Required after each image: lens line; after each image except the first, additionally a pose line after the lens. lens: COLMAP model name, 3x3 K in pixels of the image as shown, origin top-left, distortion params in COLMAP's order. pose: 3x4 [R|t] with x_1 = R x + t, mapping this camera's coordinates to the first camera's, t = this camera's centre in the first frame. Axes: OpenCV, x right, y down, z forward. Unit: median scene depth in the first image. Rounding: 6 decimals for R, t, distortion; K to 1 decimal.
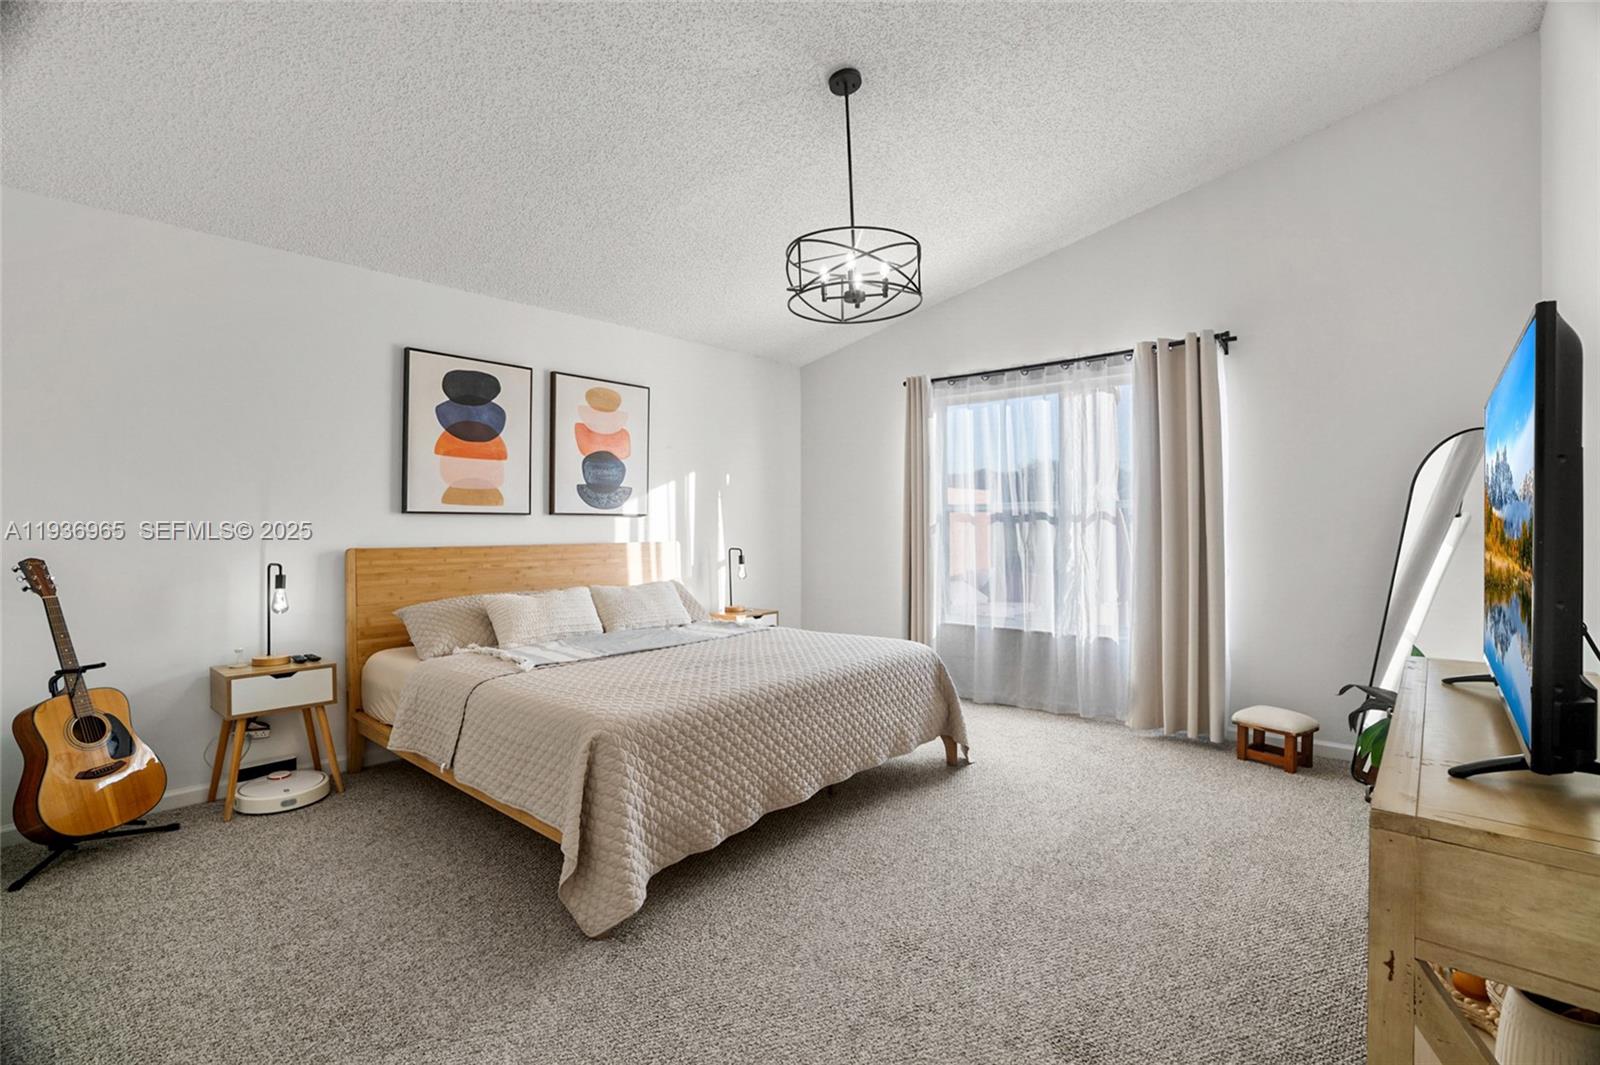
lens RADIAL K [[750.6, 0, 811.9], [0, 750.6, 518.2], [0, 0, 1]] dist [-0.068751, 0.027394]
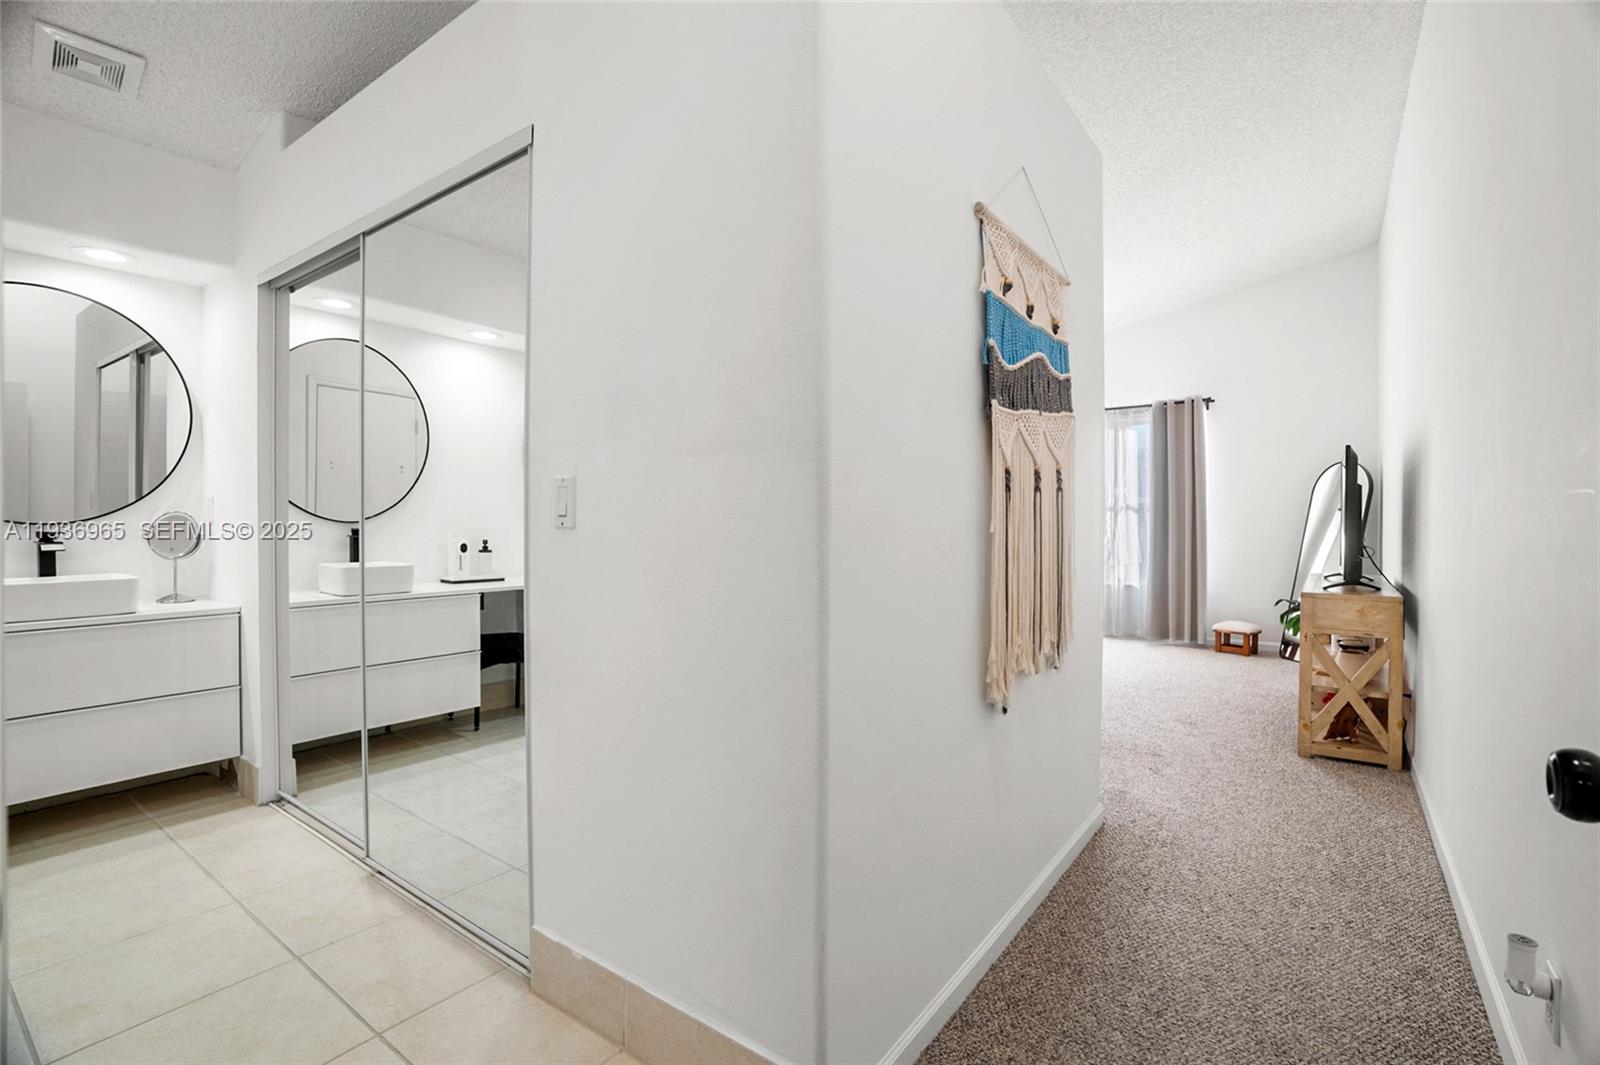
lens RADIAL K [[750.6, 0, 811.9], [0, 750.6, 518.2], [0, 0, 1]] dist [-0.068751, 0.027394]
pose [[0.996055, 0.003362, 0.088679, -0.499015], [-0.004234, 0.999945, 0.009645, 0.008408], [-0.088642, -0.009983, 0.996014, -0.607551]]
